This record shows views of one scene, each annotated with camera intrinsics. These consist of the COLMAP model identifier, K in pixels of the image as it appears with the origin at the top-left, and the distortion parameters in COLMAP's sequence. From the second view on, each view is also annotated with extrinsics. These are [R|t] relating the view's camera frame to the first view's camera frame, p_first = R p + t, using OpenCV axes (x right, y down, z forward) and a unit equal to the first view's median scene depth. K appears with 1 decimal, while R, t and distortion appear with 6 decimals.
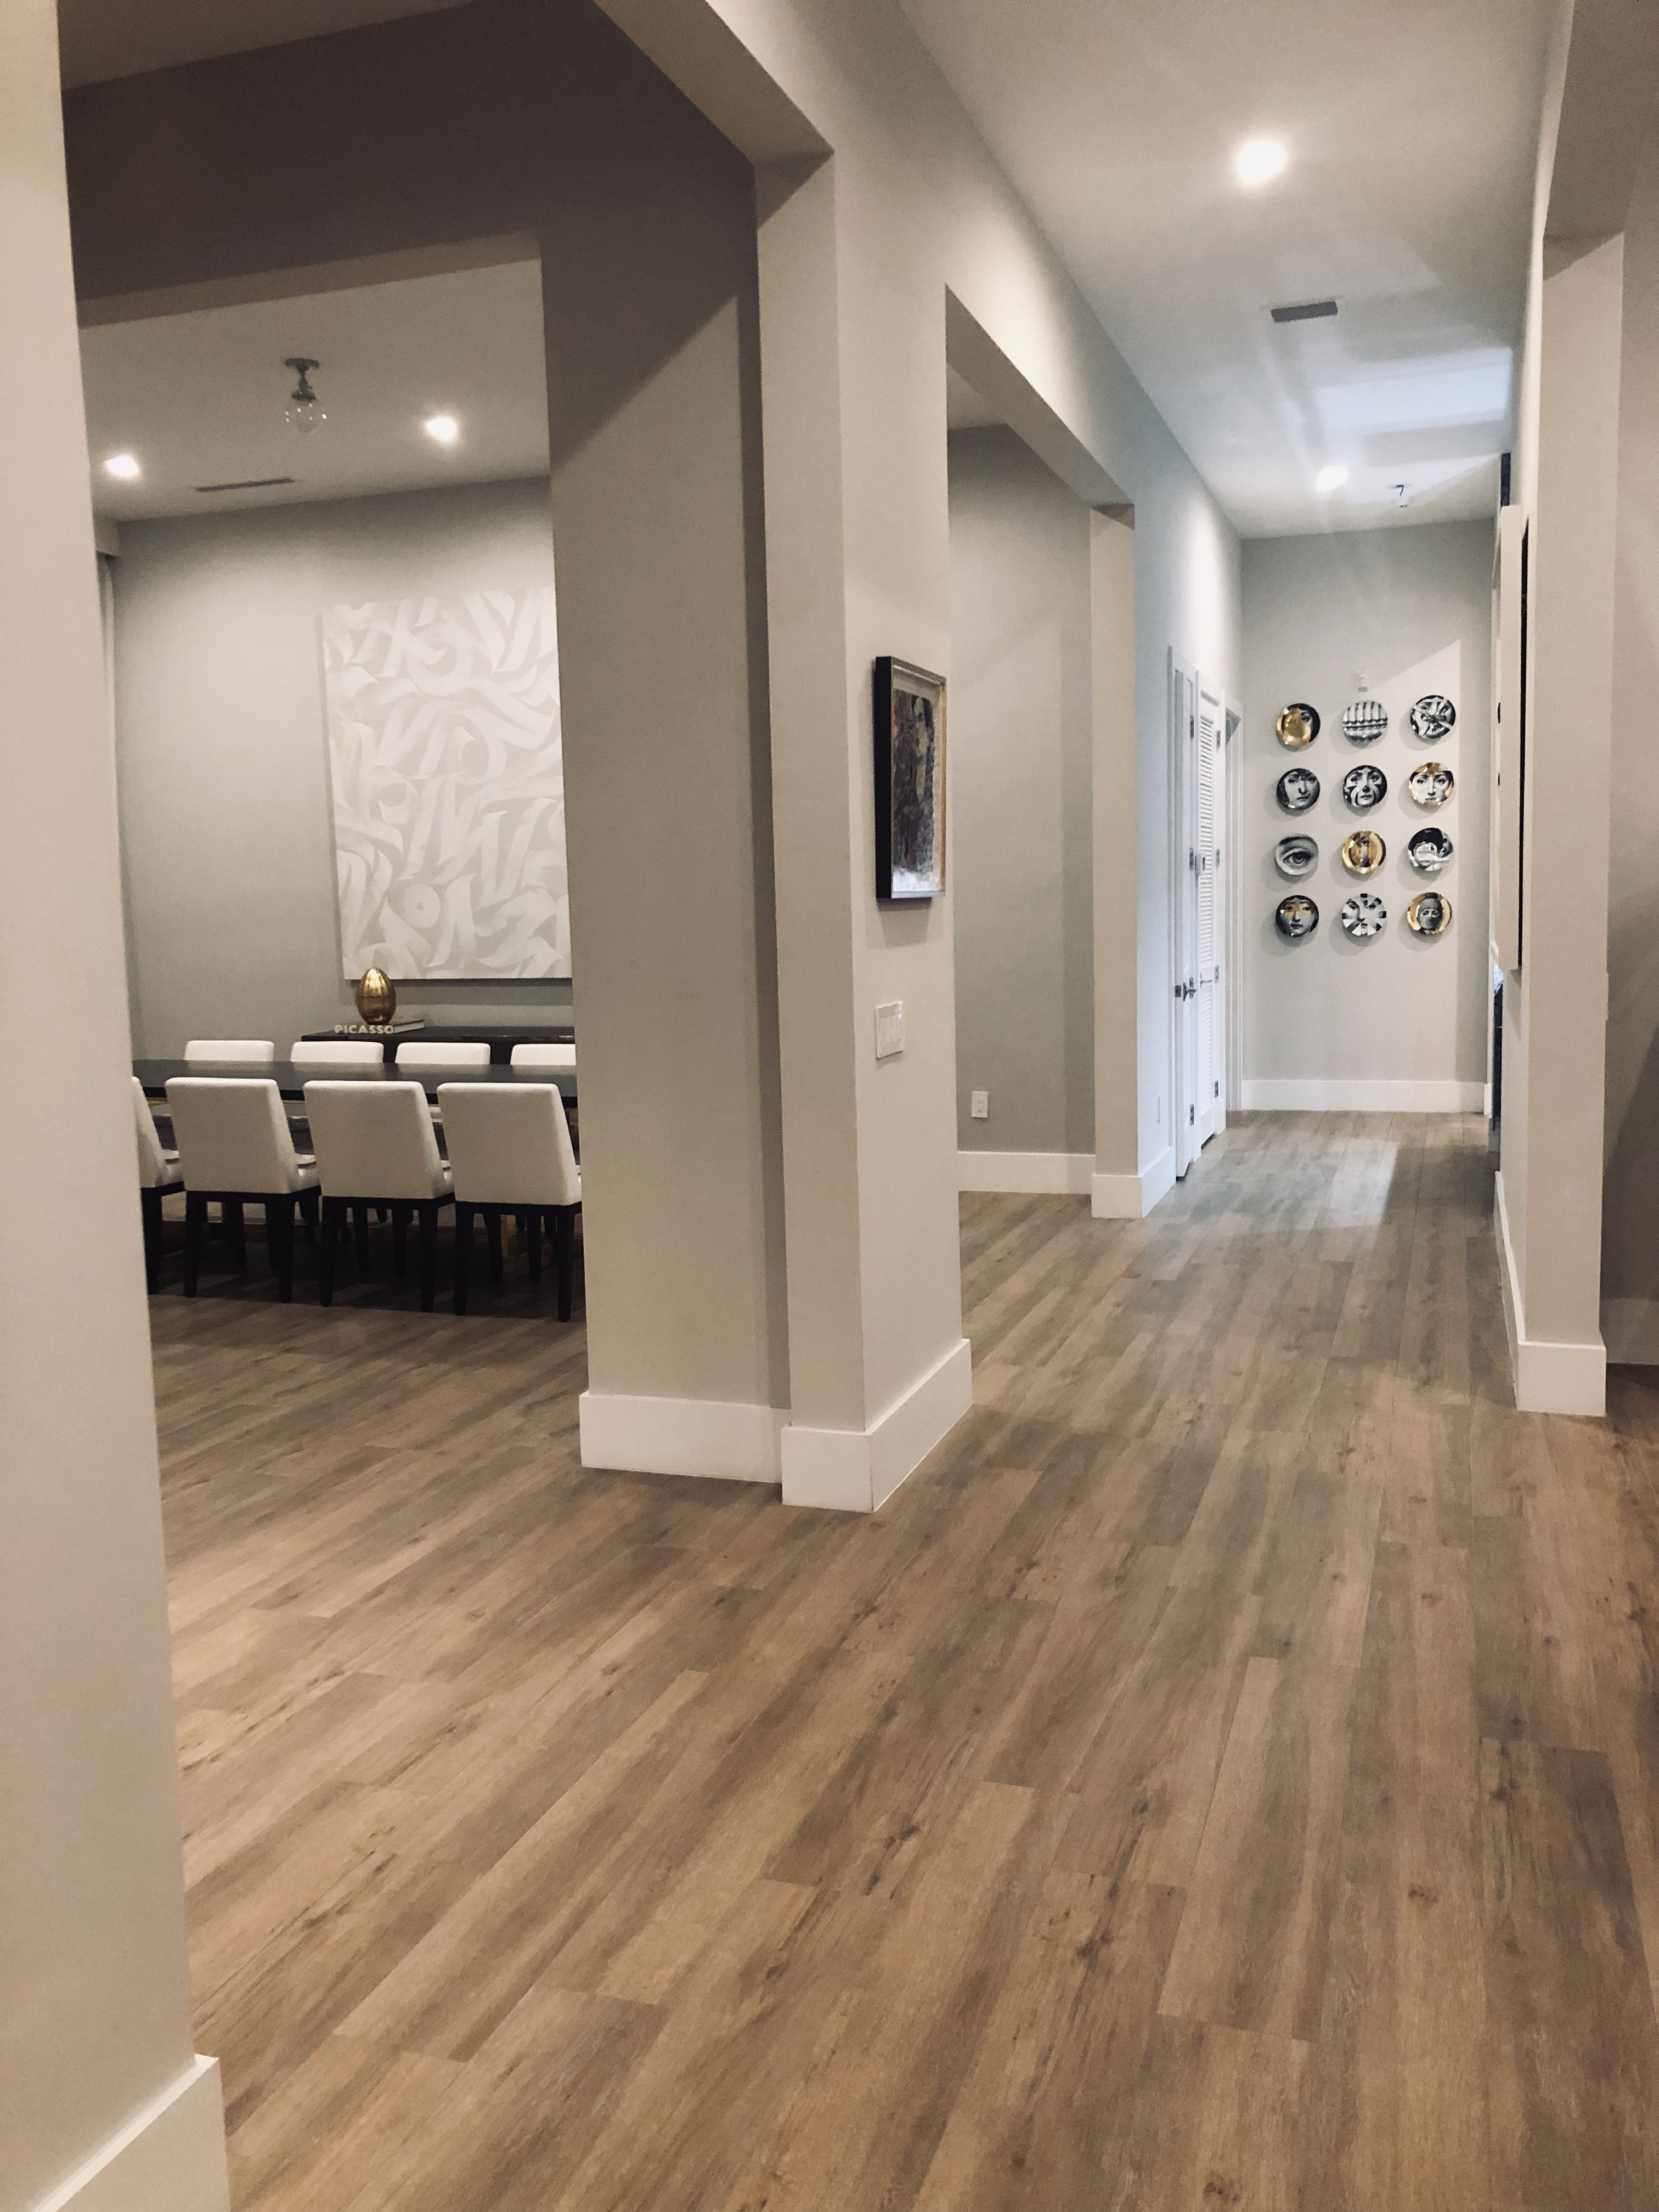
lens RADIAL K [[1811.7, 0, 825.3], [0, 1811.7, 1071.4], [0, 0, 1]] dist [0.033488, 0.003470]
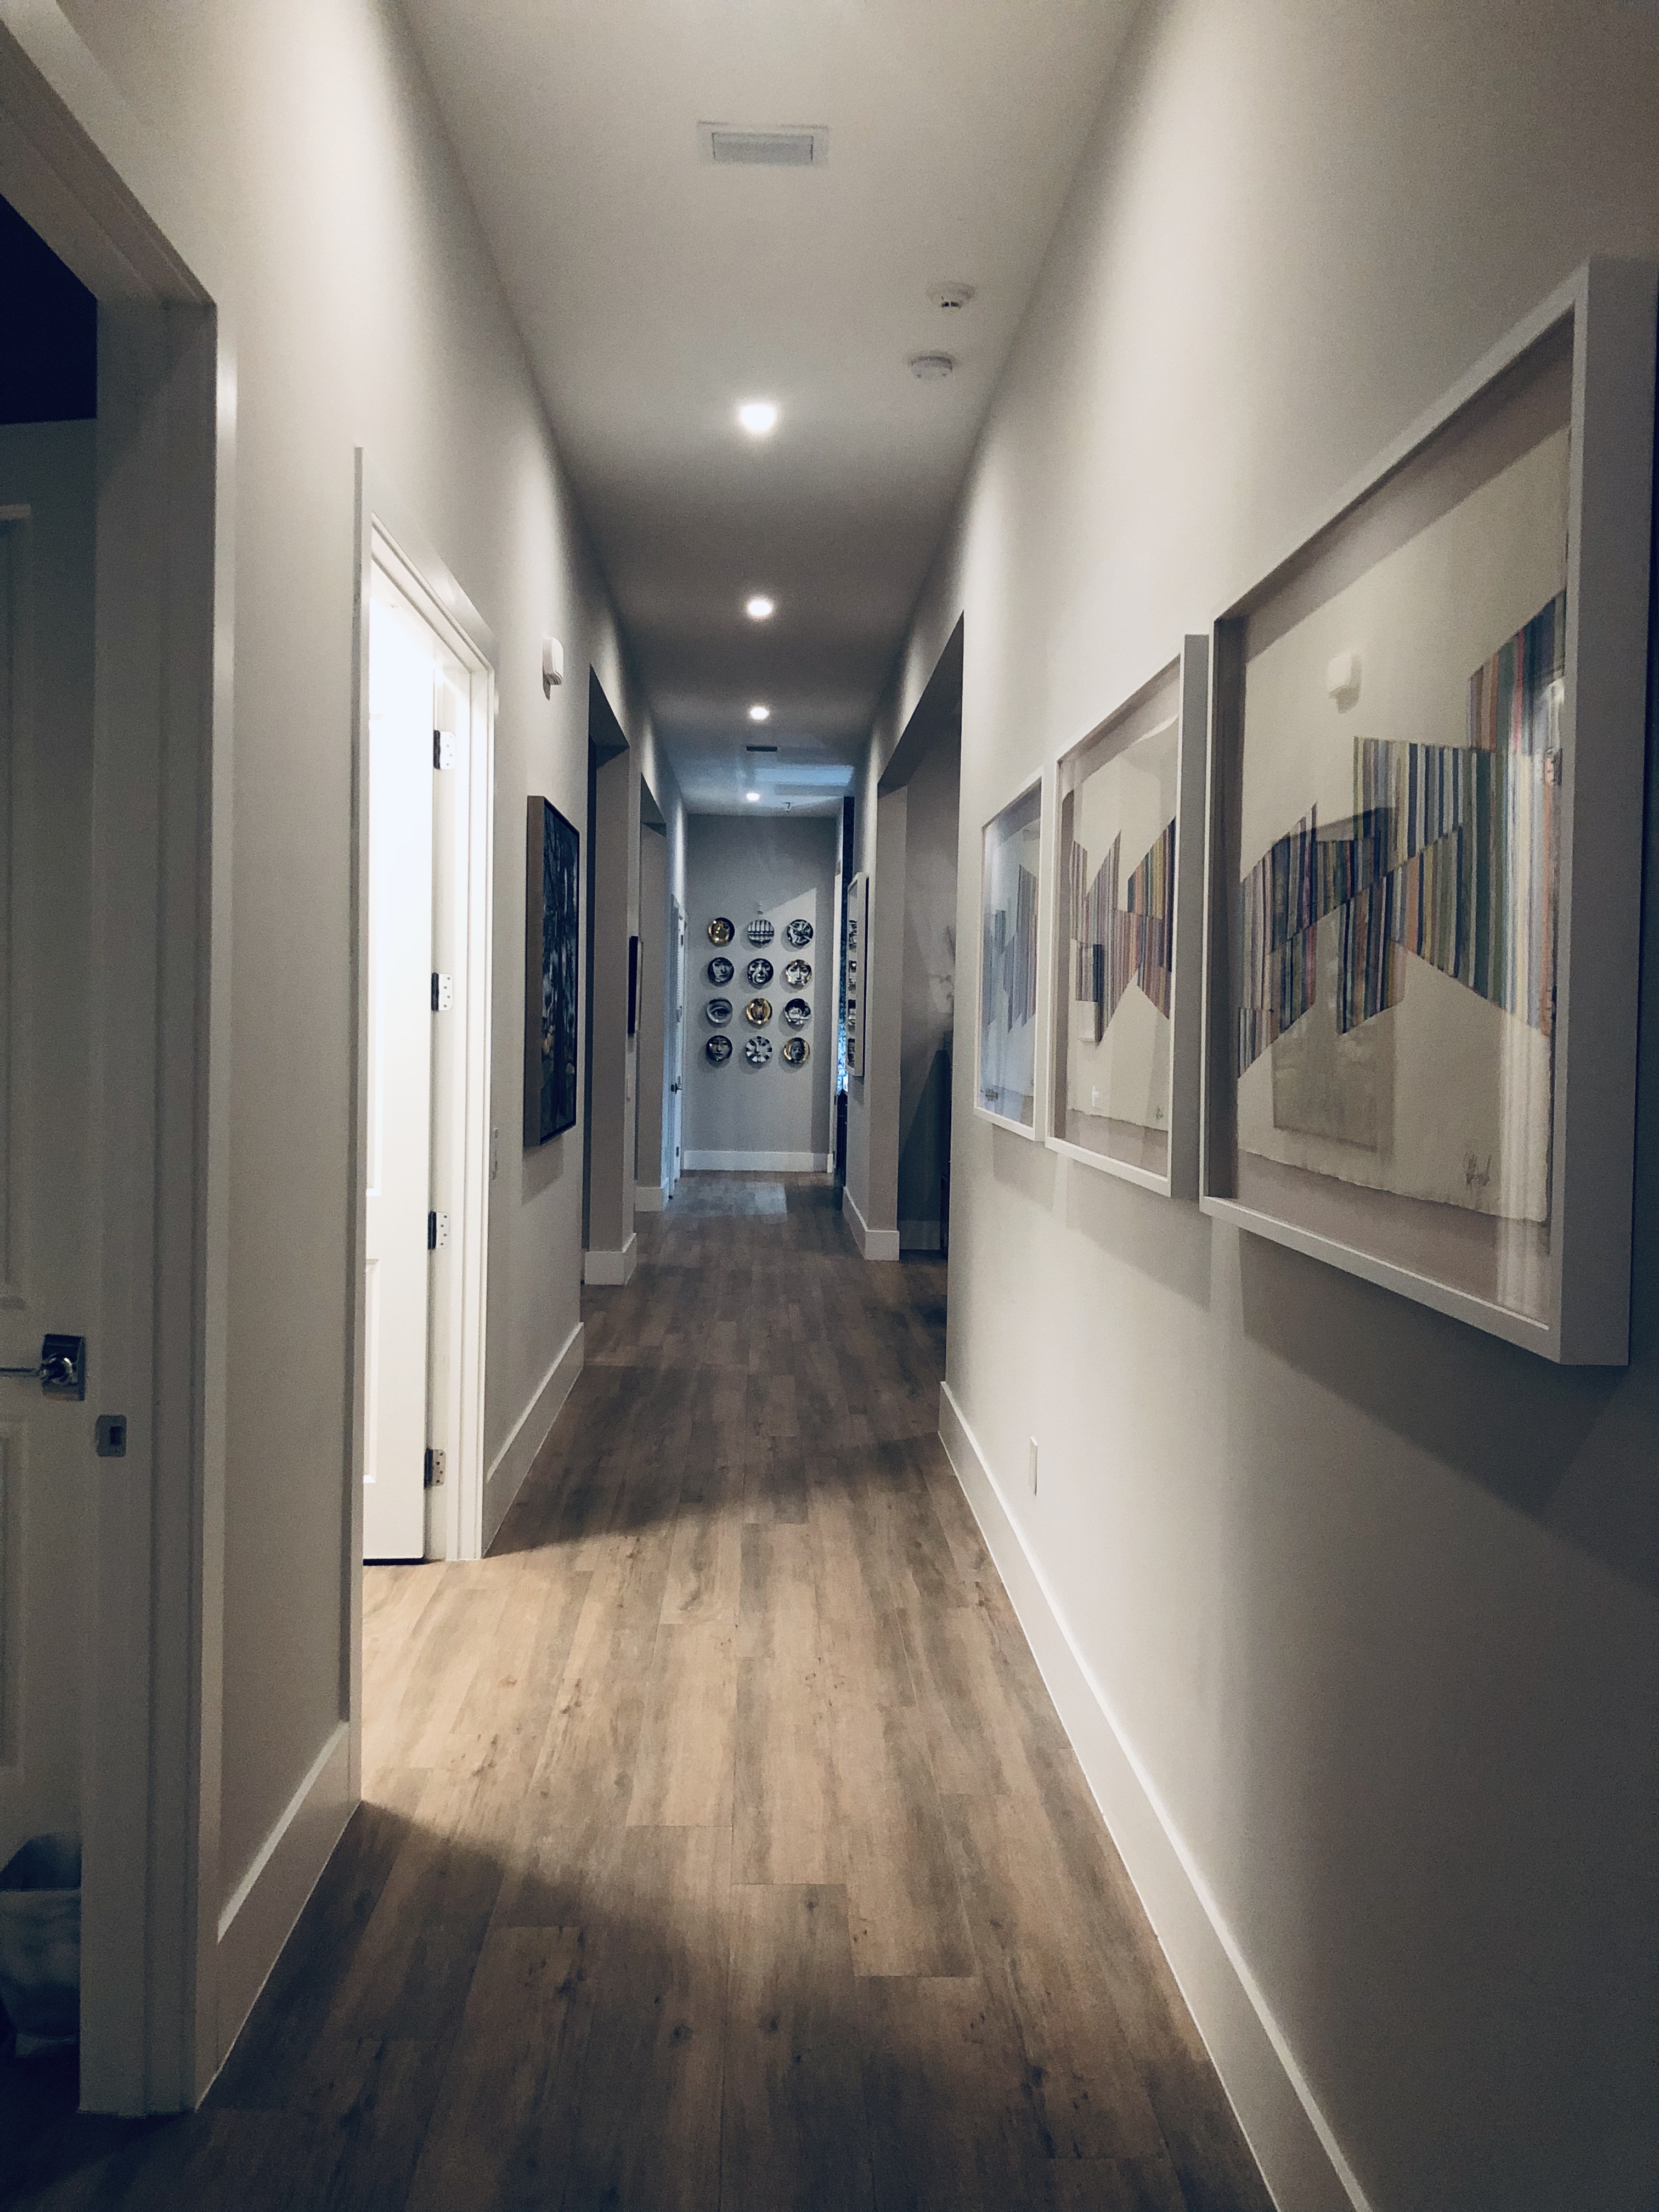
lens RADIAL K [[1811.7, 0, 825.3], [0, 1811.7, 1071.4], [0, 0, 1]] dist [0.033488, 0.003470]
pose [[0.931034, 0.035468, 0.363204, -0.237241], [-0.009024, 0.997199, -0.074249, 0.053201], [-0.364821, 0.065851, 0.928746, -0.527680]]
